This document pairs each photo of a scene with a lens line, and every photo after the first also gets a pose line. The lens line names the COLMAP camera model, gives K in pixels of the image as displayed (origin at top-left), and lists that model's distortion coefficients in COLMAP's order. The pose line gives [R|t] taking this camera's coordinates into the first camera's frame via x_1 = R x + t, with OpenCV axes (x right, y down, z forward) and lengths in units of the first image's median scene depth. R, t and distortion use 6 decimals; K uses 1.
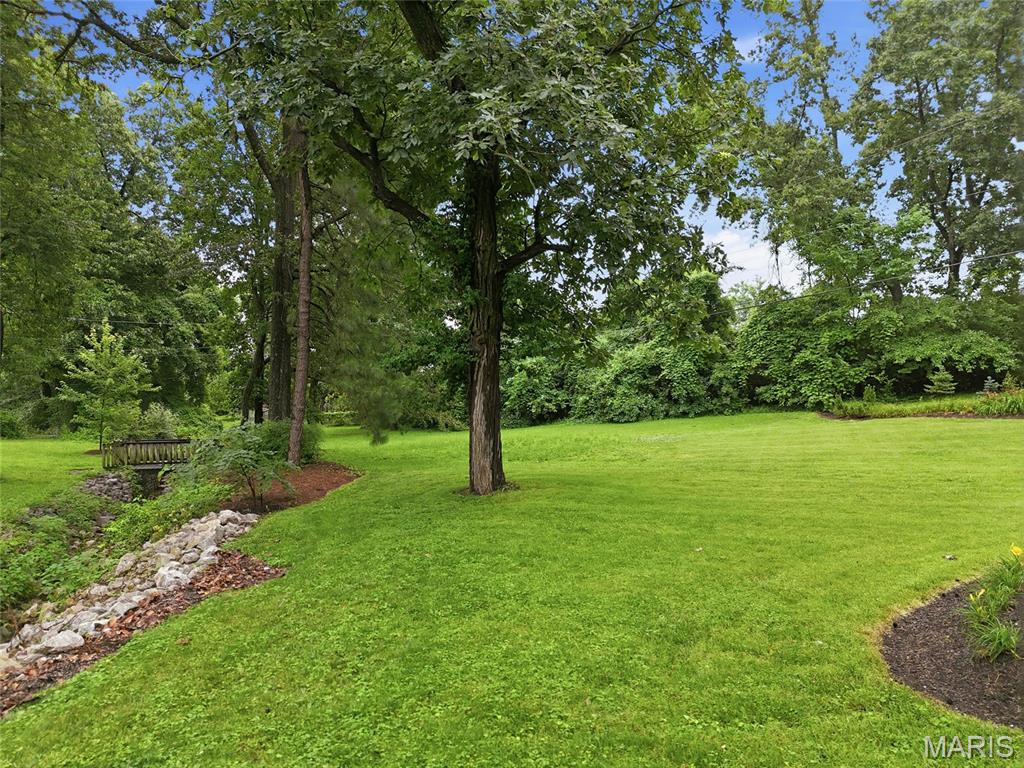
lens RADIAL K [[750.3, 0, 511.9], [0, 750.3, 386.1], [0, 0, 1]] dist [0.080907, -0.076477]
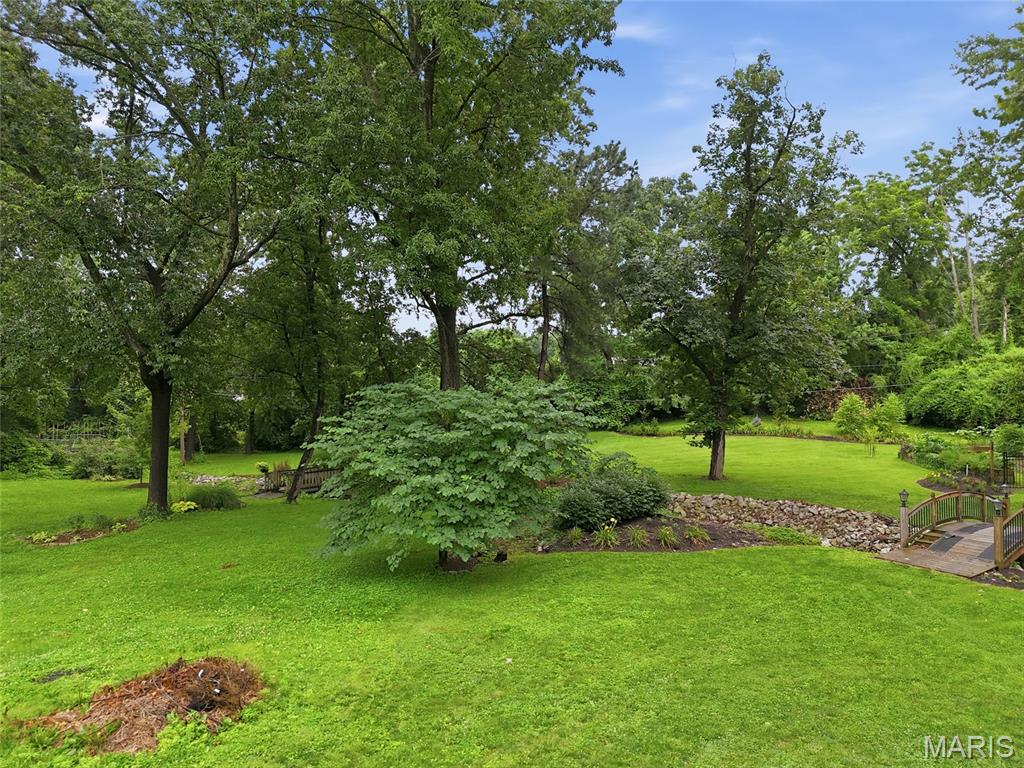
lens RADIAL K [[750.3, 0, 511.9], [0, 750.3, 386.1], [0, 0, 1]] dist [0.080907, -0.076477]
pose [[0.795124, 0.008614, 0.606386, -0.801484], [-0.005436, 0.999960, -0.007077, -0.055158], [-0.606422, 0.002331, 0.795139, -0.222322]]
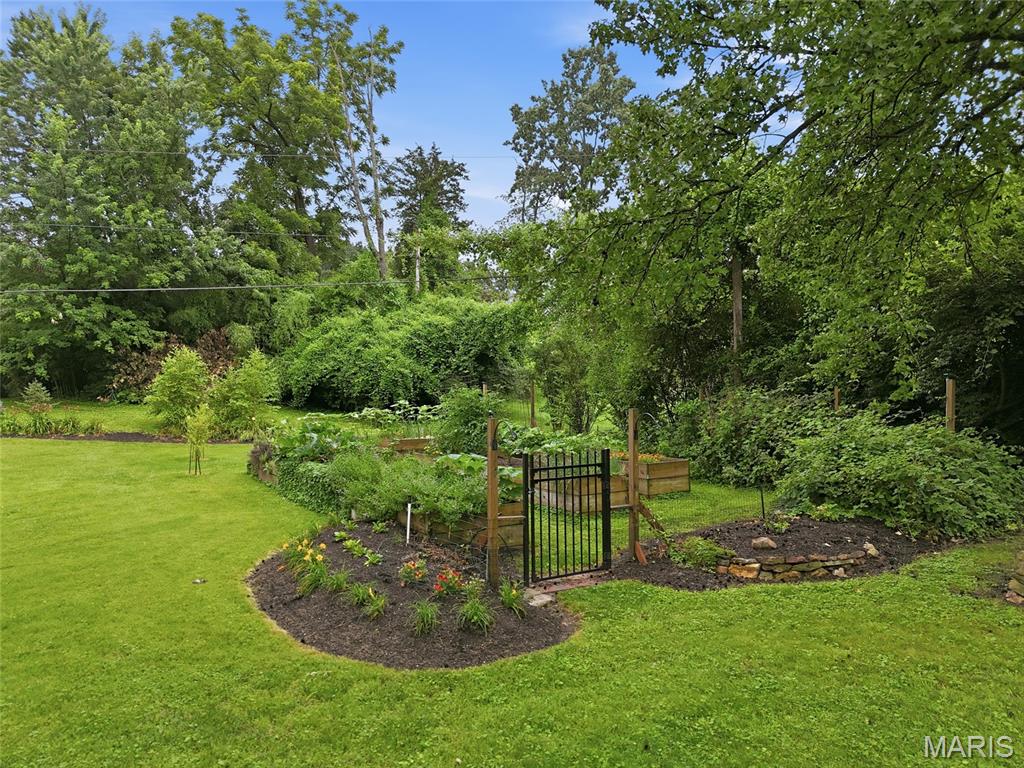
lens RADIAL K [[750.3, 0, 511.9], [0, 750.3, 386.1], [0, 0, 1]] dist [0.080907, -0.076477]
pose [[0.179314, 0.012835, 0.983708, -0.098553], [-0.006149, 0.999910, -0.011926, -0.011339], [-0.983773, -0.003910, 0.179376, 0.078191]]
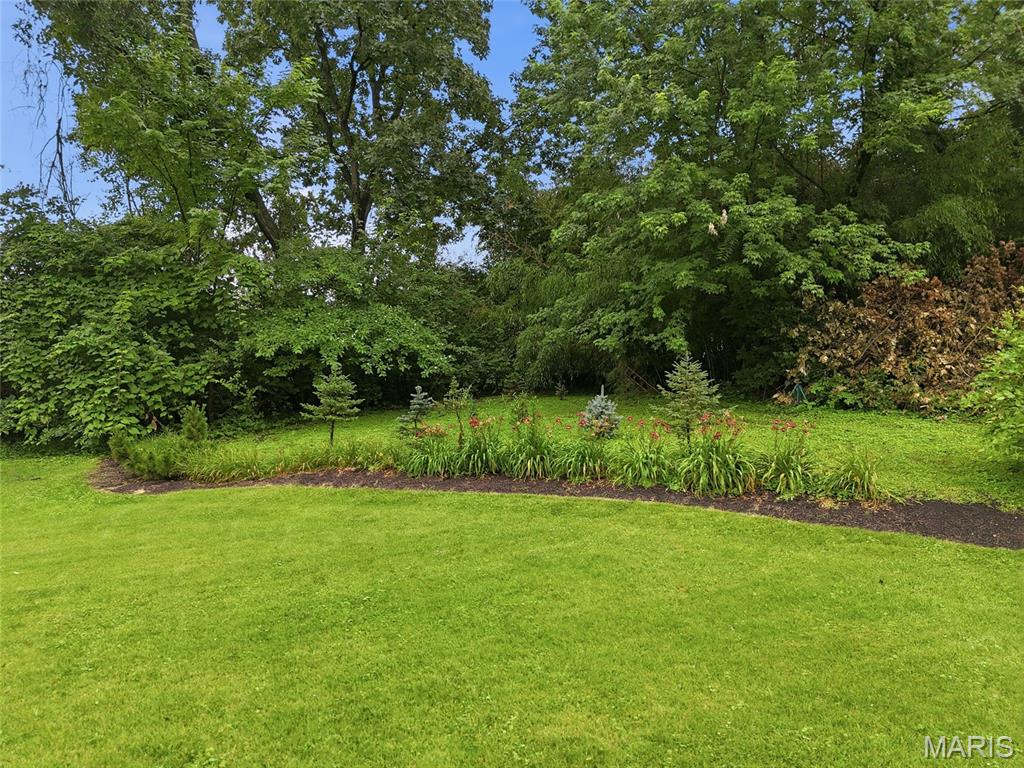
lens RADIAL K [[750.3, 0, 511.9], [0, 750.3, 386.1], [0, 0, 1]] dist [0.080907, -0.076477]
pose [[0.749677, 0.002419, 0.661800, 0.270282], [-0.003560, 0.999994, 0.000377, -0.010242], [-0.661795, -0.002639, 0.749680, 0.464587]]
